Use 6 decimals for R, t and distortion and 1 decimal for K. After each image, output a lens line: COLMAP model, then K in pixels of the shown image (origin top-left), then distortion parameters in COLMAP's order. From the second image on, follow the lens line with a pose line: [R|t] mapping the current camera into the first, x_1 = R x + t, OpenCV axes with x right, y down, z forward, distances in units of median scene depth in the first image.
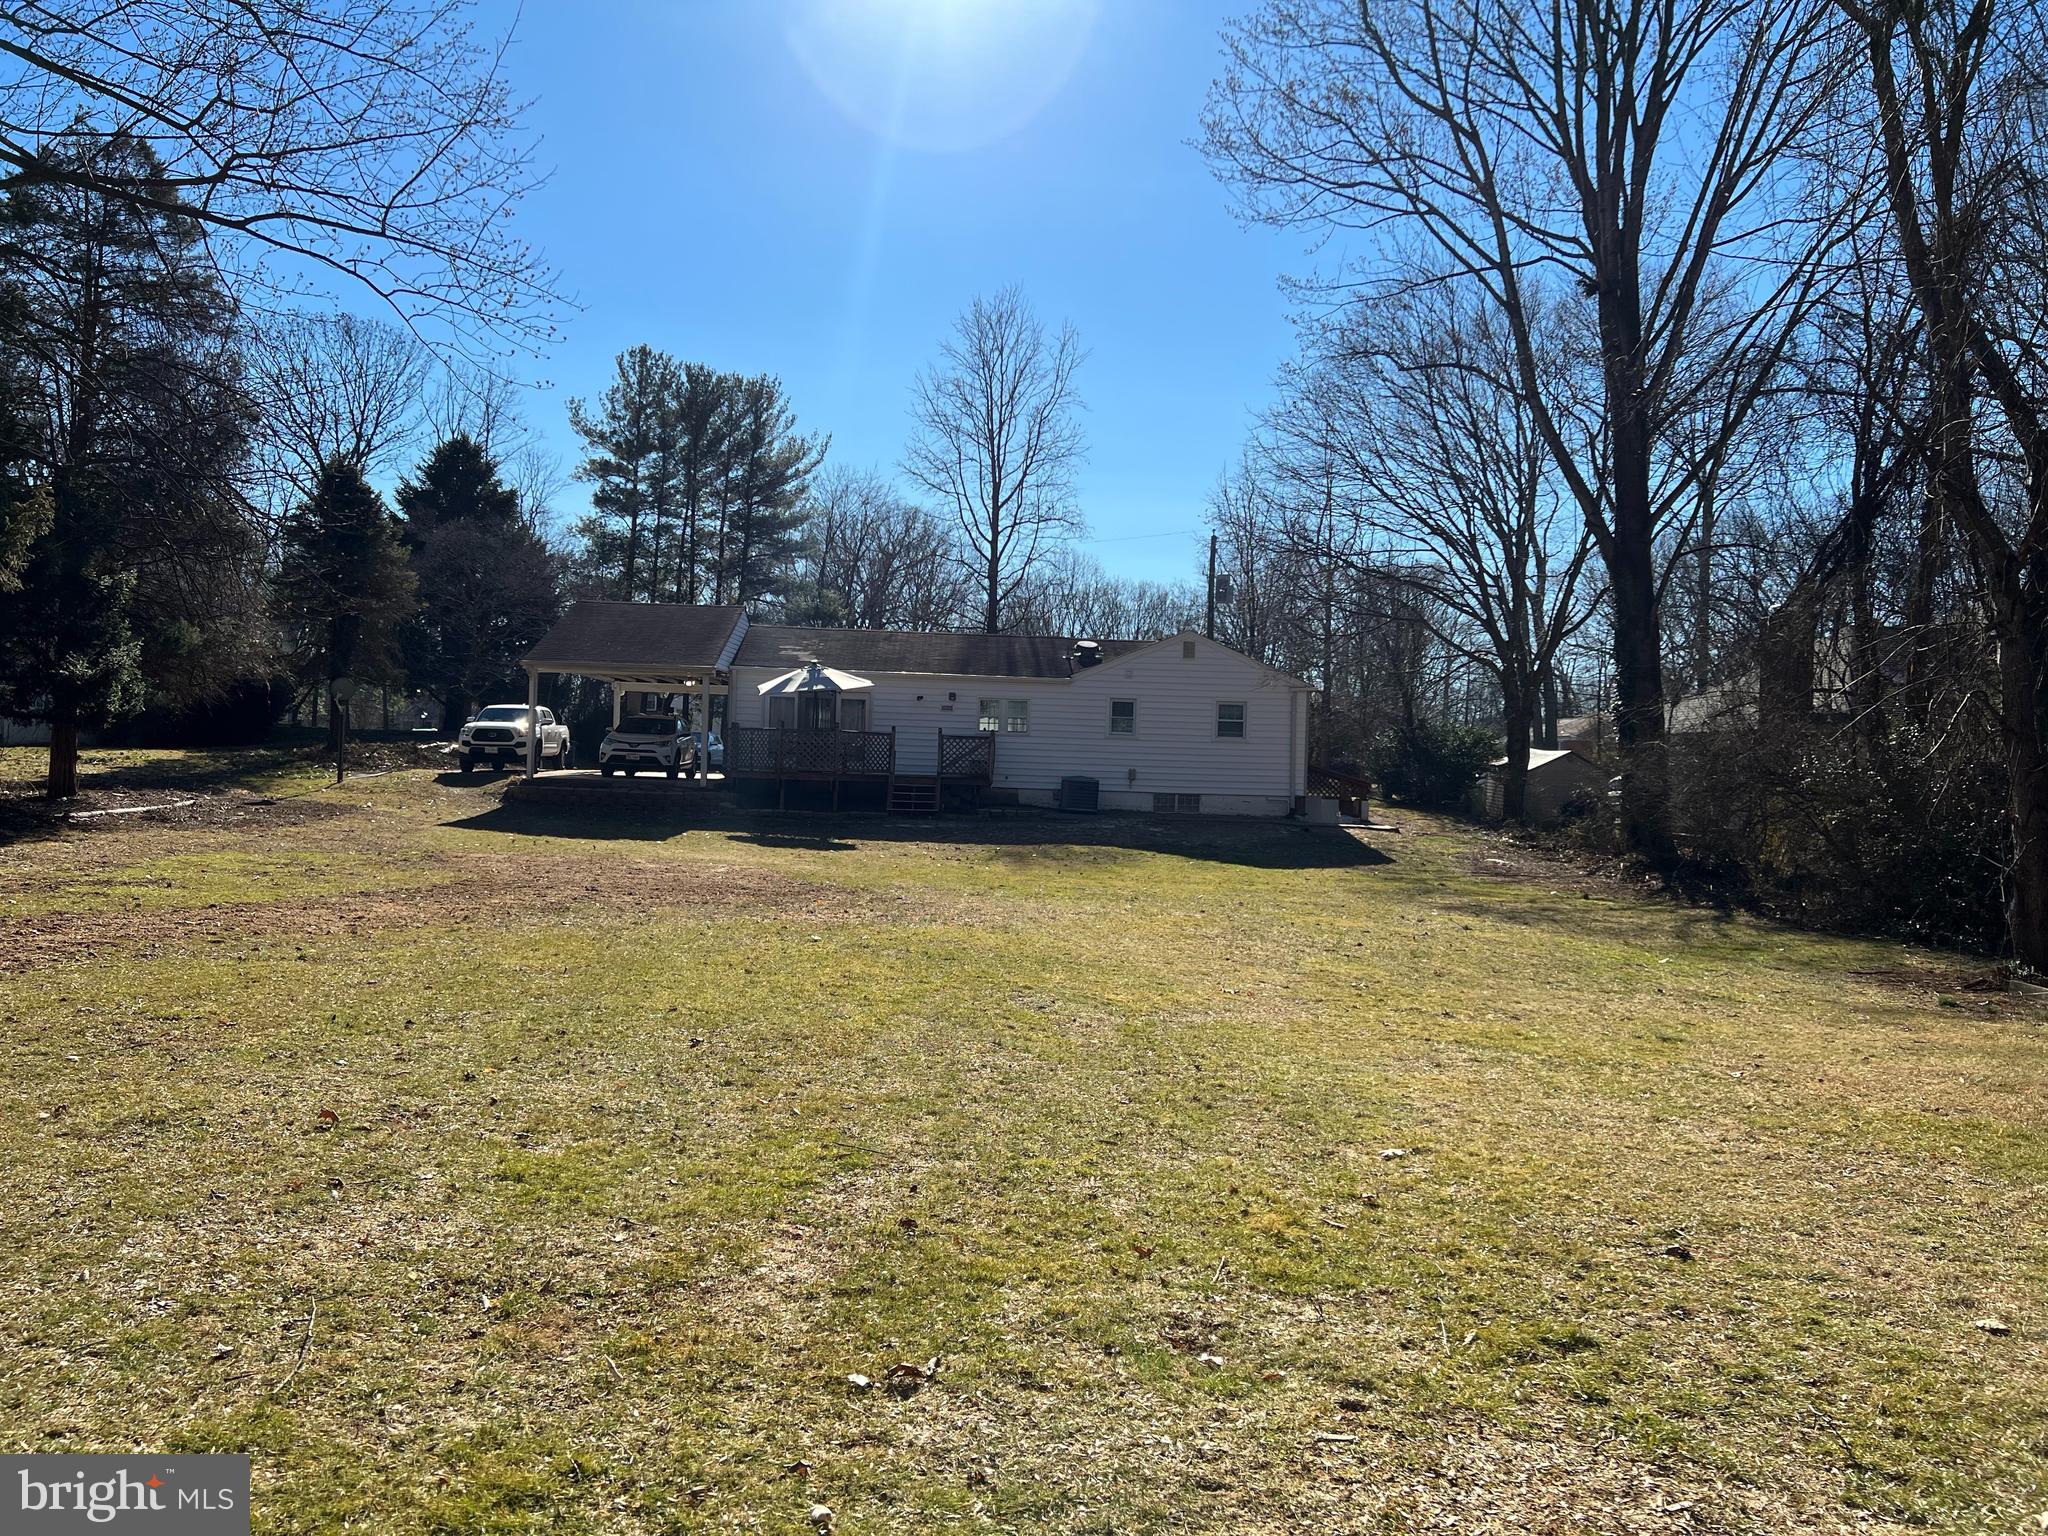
lens RADIAL K [[1528.9, 0, 1027.1], [0, 1528.9, 771.2], [0, 0, 1]] dist [0.043927, -0.042424]
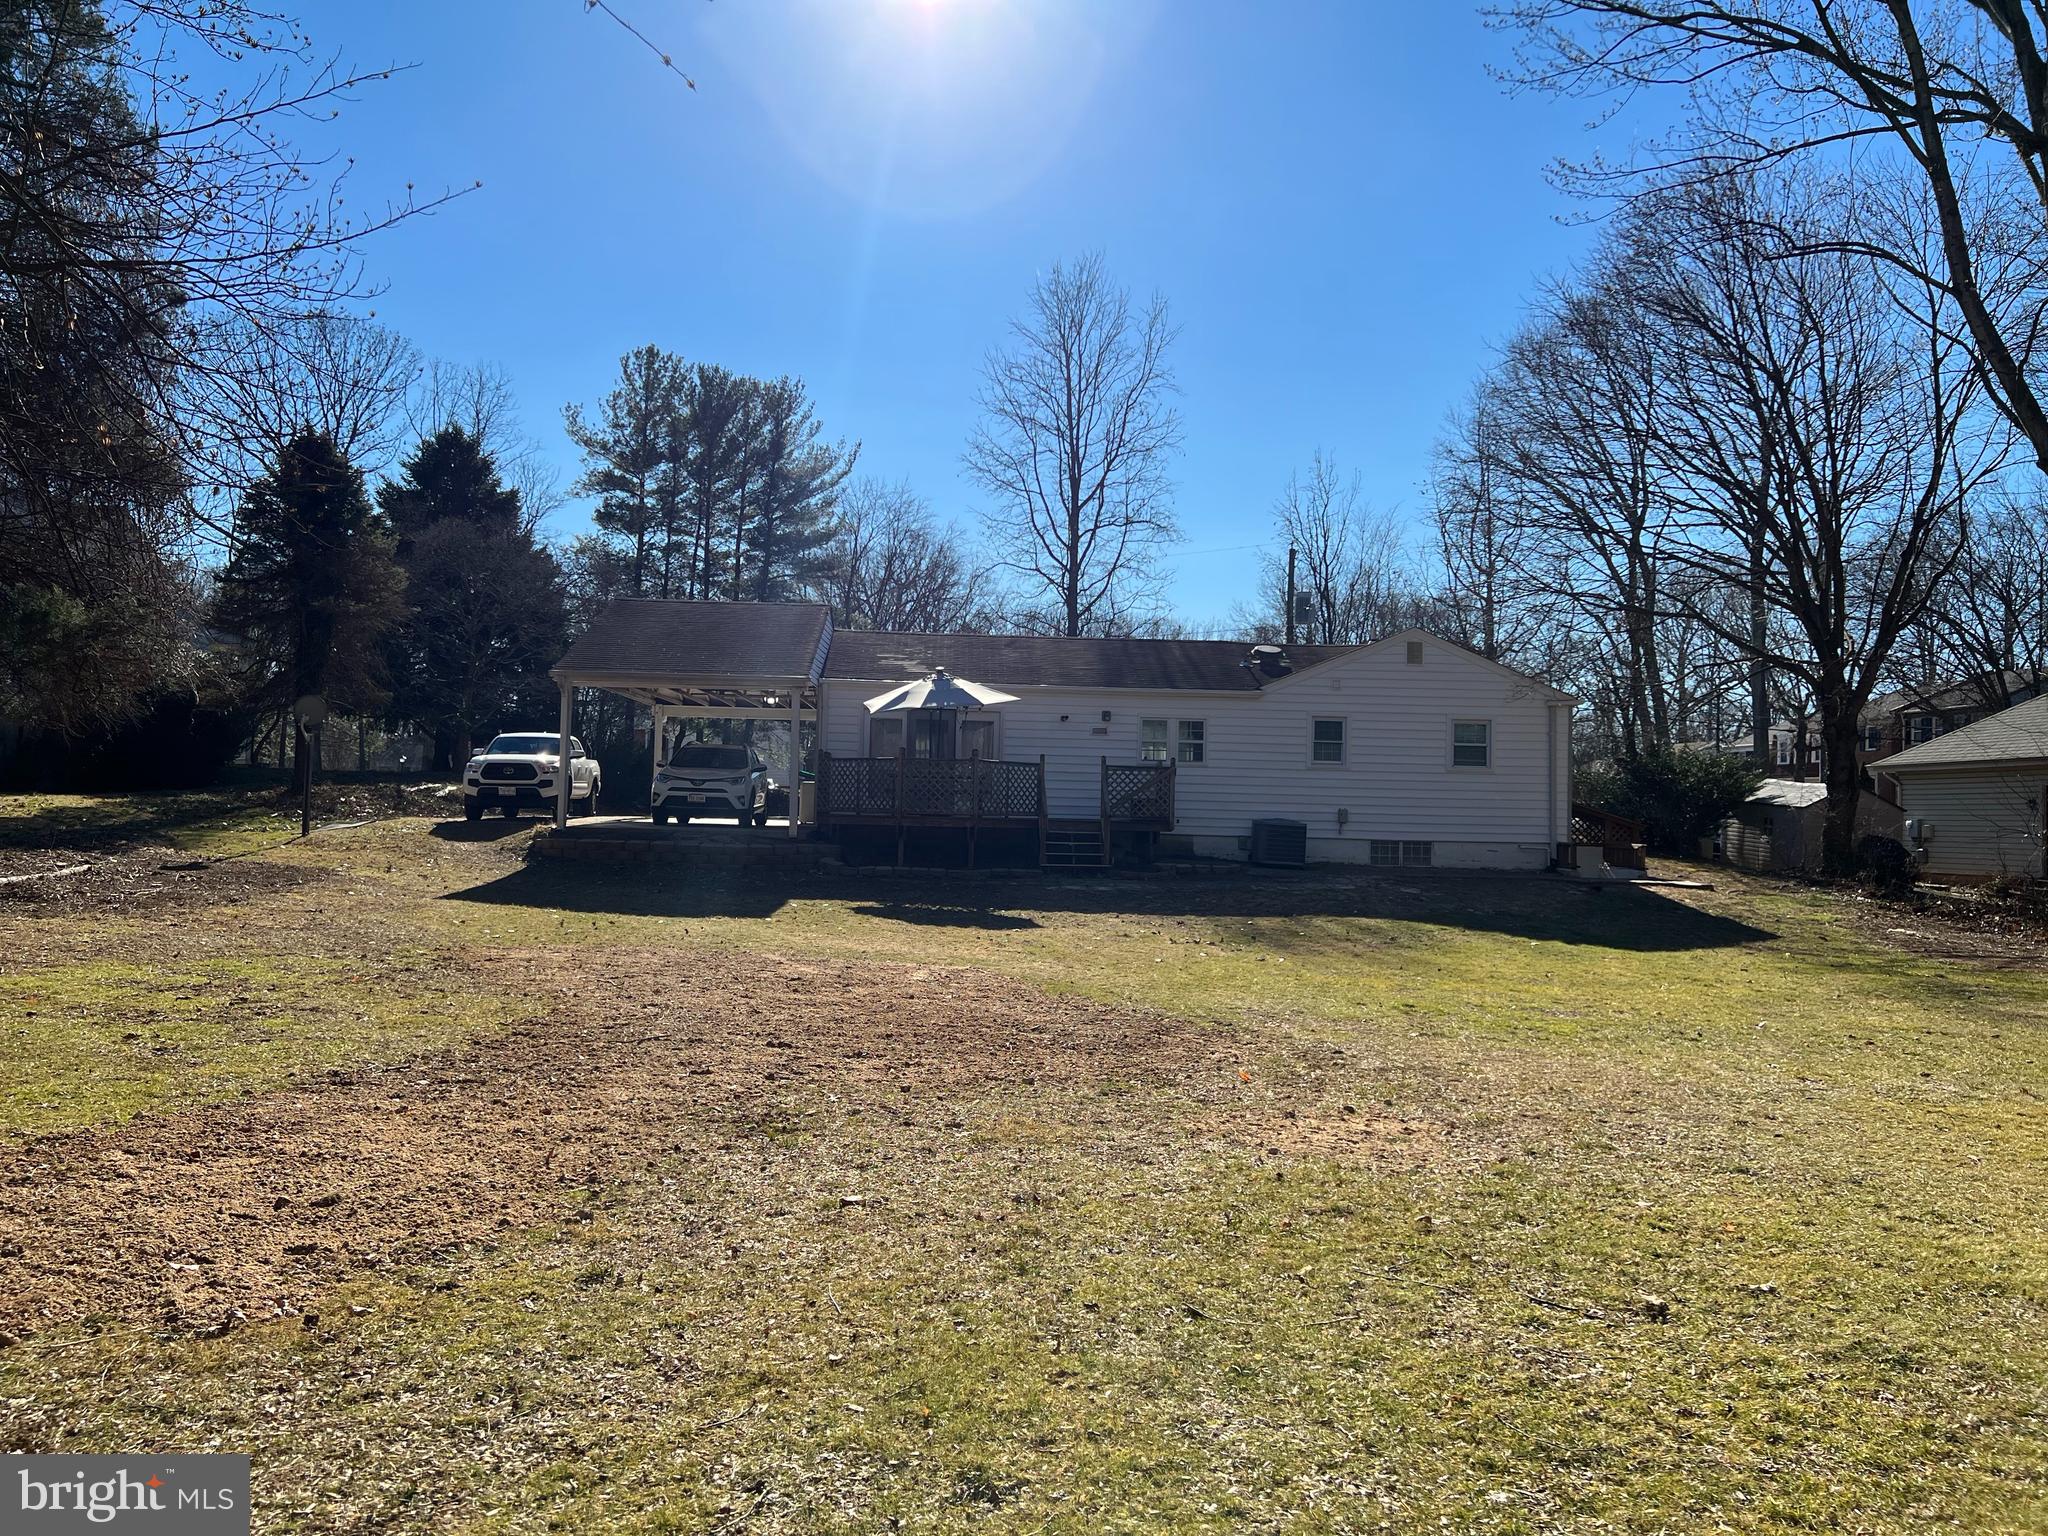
lens RADIAL K [[1528.9, 0, 1019.5], [0, 1528.9, 765.7], [0, 0, 1]] dist [0.043927, -0.042424]
pose [[0.999909, -0.008100, 0.010833, -0.097301], [0.008442, 0.999454, -0.031931, 0.000024], [-0.010568, 0.032020, 0.999431, 0.224623]]
